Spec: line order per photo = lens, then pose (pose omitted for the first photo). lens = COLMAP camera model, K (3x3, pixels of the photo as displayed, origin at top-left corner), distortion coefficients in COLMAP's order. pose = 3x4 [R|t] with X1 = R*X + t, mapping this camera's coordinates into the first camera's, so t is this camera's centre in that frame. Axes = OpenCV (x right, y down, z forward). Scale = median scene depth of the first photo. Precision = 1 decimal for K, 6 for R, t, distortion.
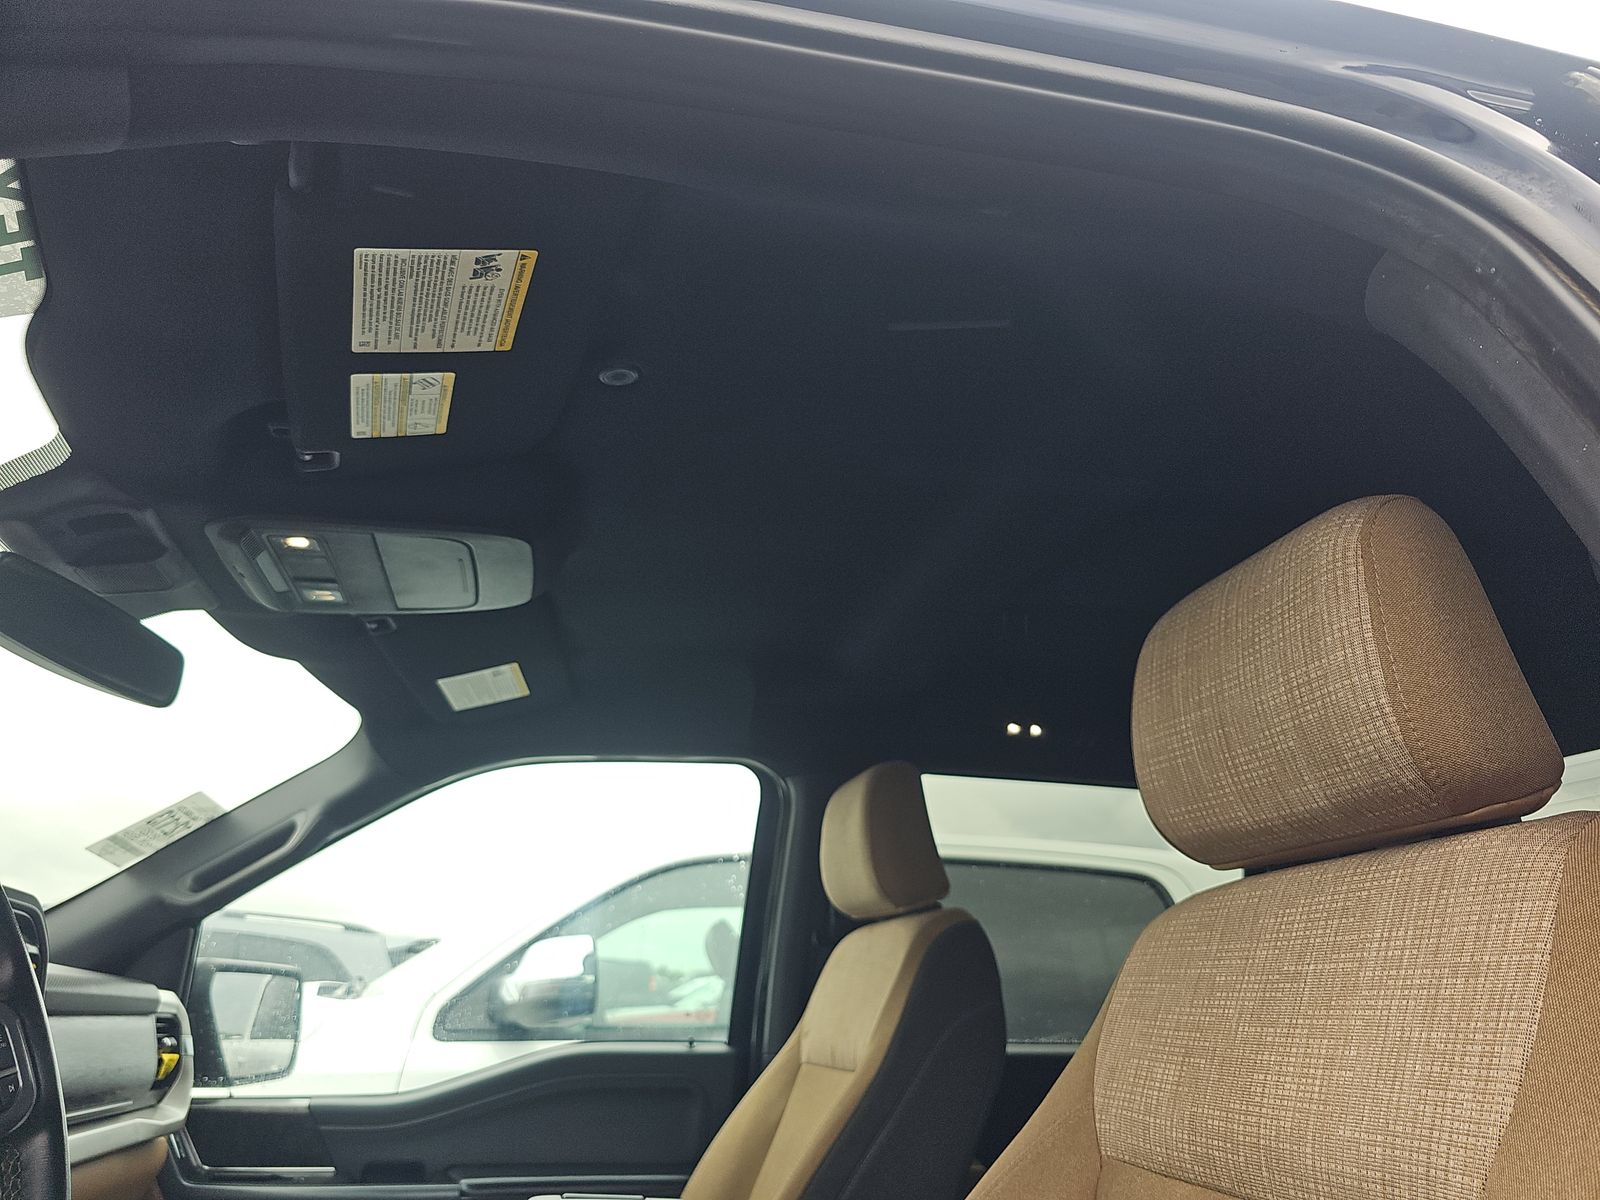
lens RADIAL K [[1068.1, 0, 793.9], [0, 1068.1, 594.9], [0, 0, 1]] dist [0.009758, -0.017598]
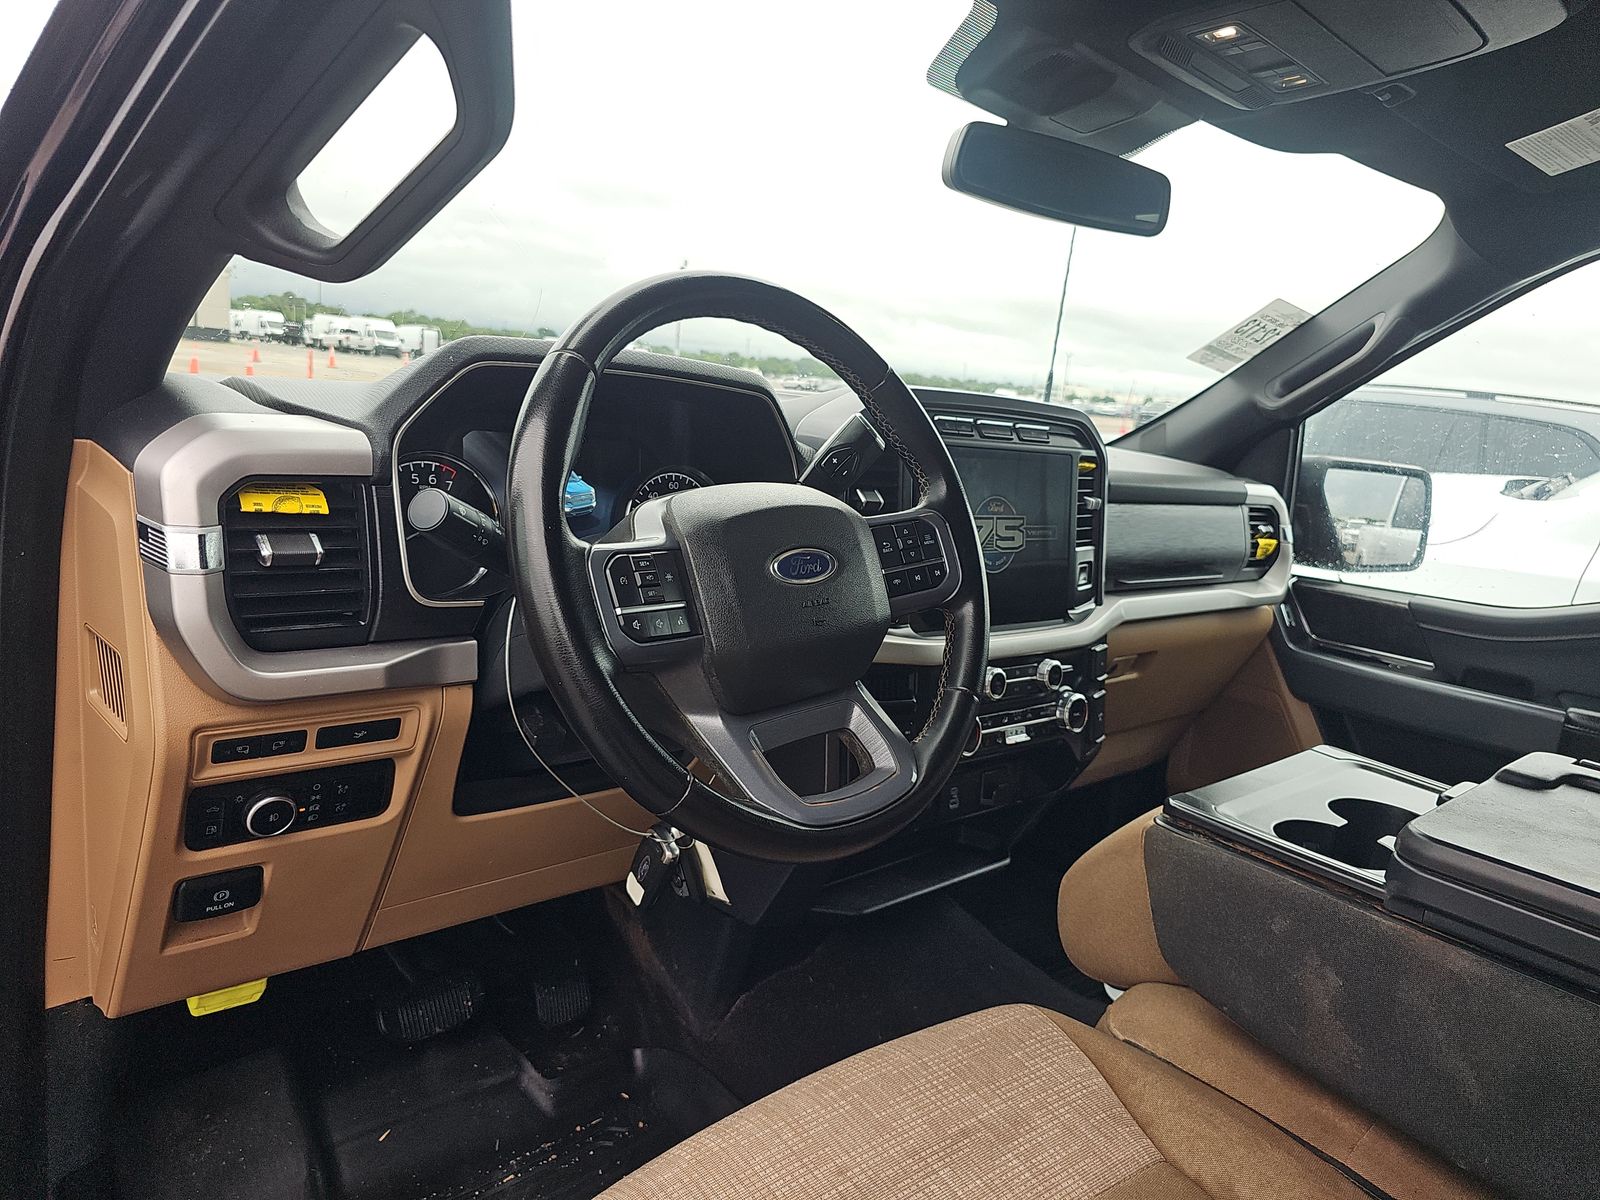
lens RADIAL K [[1068.1, 0, 797.5], [0, 1068.1, 598.2], [0, 0, 1]] dist [0.009758, -0.017598]
pose [[0.486691, 0.178891, -0.855061, 0.137407], [0.241861, 0.912952, 0.328667, 0.001029], [0.839426, -0.366765, 0.401058, 0.115888]]
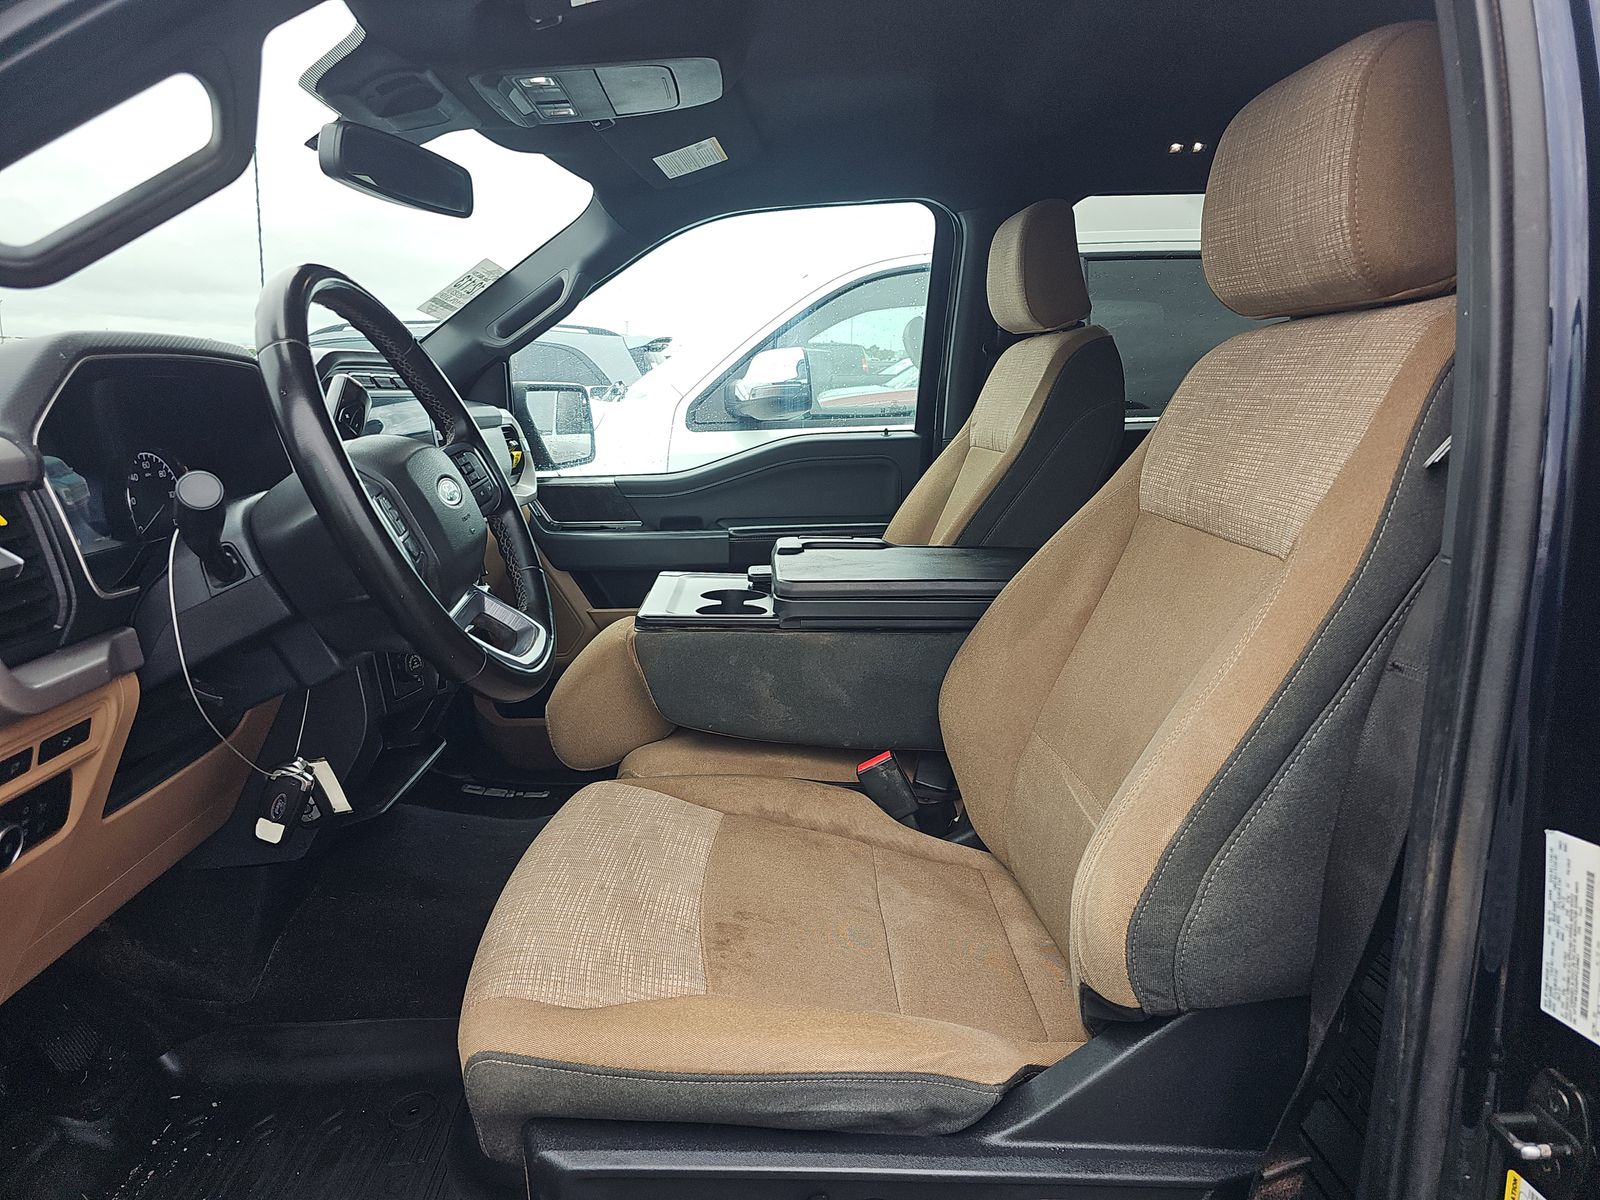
lens RADIAL K [[1068.1, 0, 808.9], [0, 1068.1, 613.9], [0, 0, 1]] dist [0.009758, -0.017598]
pose [[0.983740, 0.004786, -0.179534, 0.049124], [0.094991, 0.834512, 0.542739, -0.116848], [0.152421, -0.550968, 0.820489, -0.211284]]
